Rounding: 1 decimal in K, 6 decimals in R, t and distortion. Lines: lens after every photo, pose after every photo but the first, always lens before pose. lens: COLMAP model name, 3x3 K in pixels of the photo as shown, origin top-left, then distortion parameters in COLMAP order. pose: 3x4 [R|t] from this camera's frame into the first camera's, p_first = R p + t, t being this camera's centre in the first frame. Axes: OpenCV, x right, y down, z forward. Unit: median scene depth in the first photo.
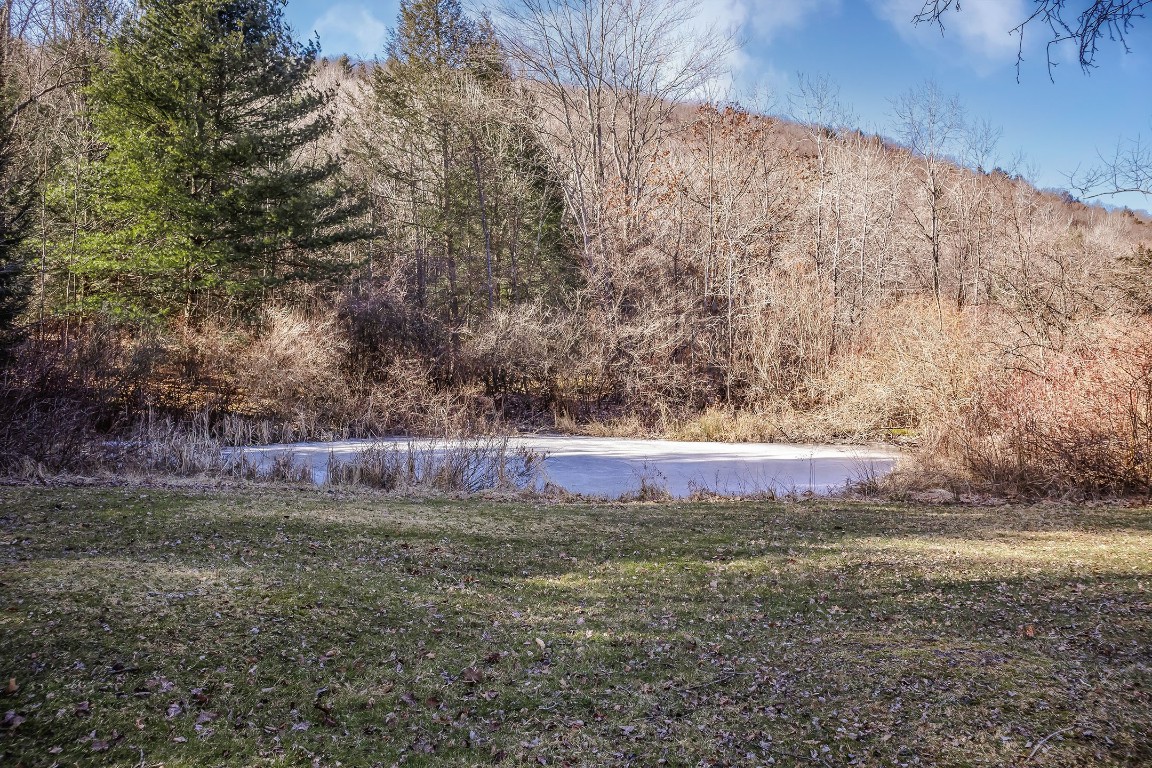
lens RADIAL K [[883.4, 0, 588.4], [0, 883.4, 377.8], [0, 0, 1]] dist [-0.078419, 0.005397]
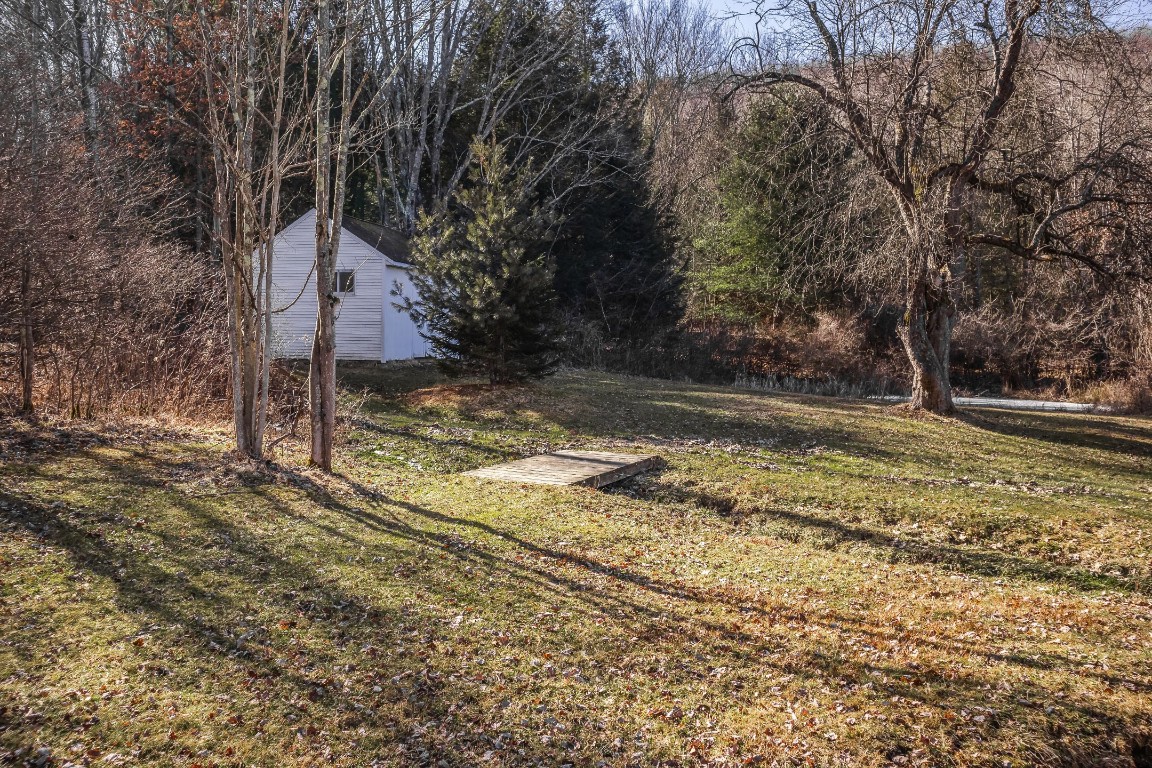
lens RADIAL K [[913.4, 0, 576.0], [0, 913.4, 384.0], [0, 0, 1]] dist [-0.080762, 0.053840]
pose [[0.770804, 0.037028, -0.635996, 0.361977], [-0.029615, 0.999313, 0.022288, 0.028539], [0.636384, 0.001655, 0.771371, -0.574786]]
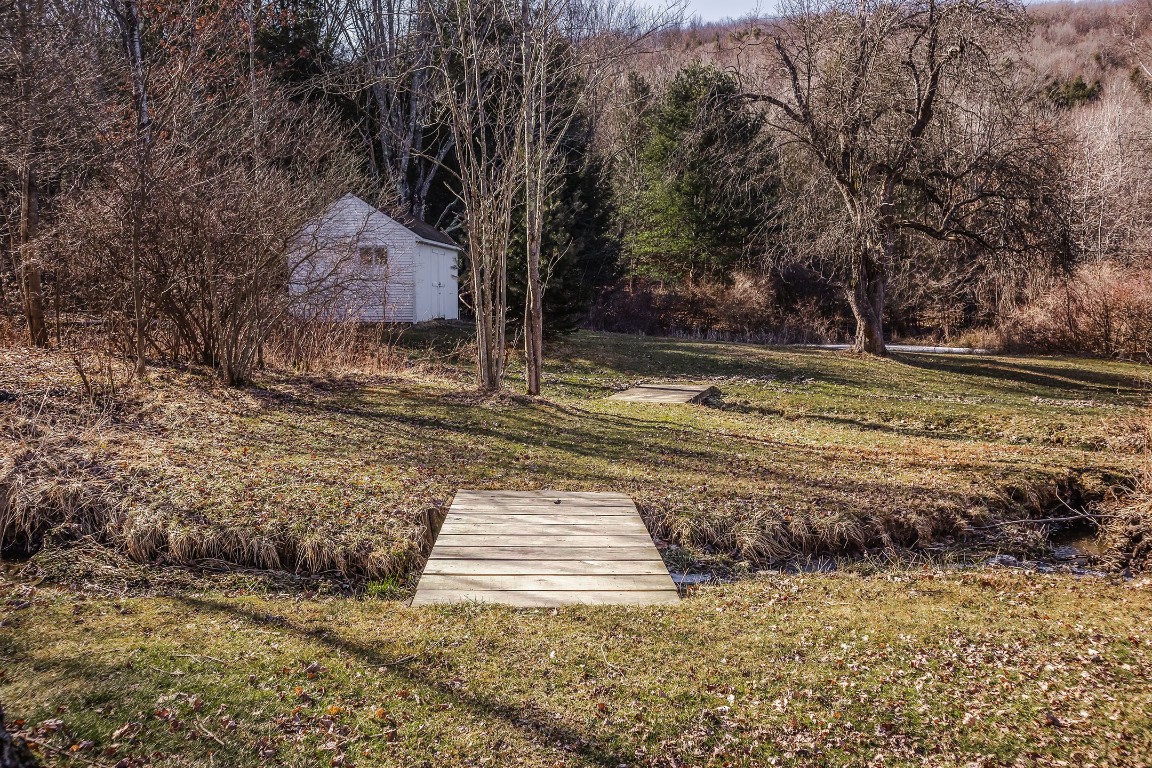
lens RADIAL K [[891.1, 0, 576.0], [0, 891.1, 384.0], [0, 0, 1]] dist [-0.076430, 0.006346]
pose [[0.844729, 0.047590, -0.533074, 0.362239], [-0.012273, 0.997499, 0.069604, 0.028628], [0.535054, -0.052254, 0.843200, -0.765835]]
